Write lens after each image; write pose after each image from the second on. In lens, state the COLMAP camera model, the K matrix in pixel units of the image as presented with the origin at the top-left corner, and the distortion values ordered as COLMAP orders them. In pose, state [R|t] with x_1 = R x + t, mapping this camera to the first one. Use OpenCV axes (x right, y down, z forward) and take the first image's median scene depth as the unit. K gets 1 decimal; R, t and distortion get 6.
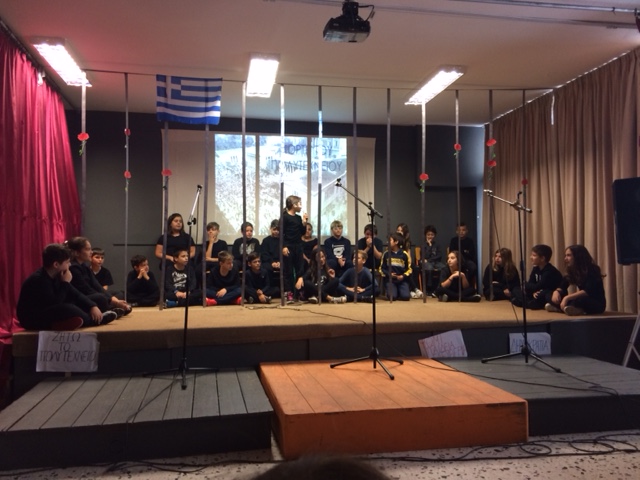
lens RADIAL K [[531.0, 0, 318.1], [0, 531.0, 244.2], [0, 0, 1]] dist [0.100436, -0.131599]
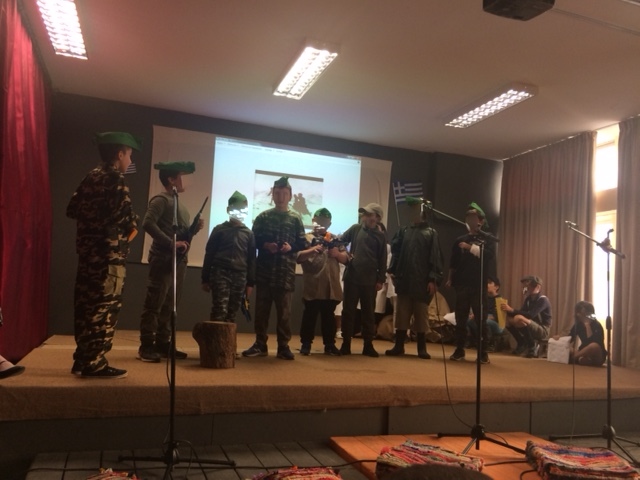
lens RADIAL K [[531.0, 0, 318.1], [0, 531.0, 244.2], [0, 0, 1]] dist [0.100436, -0.131599]
pose [[0.987624, 0.076729, 0.136792, -0.197091], [-0.069280, 0.995886, -0.058415, 0.001331], [-0.140712, 0.048215, 0.988876, 0.207045]]
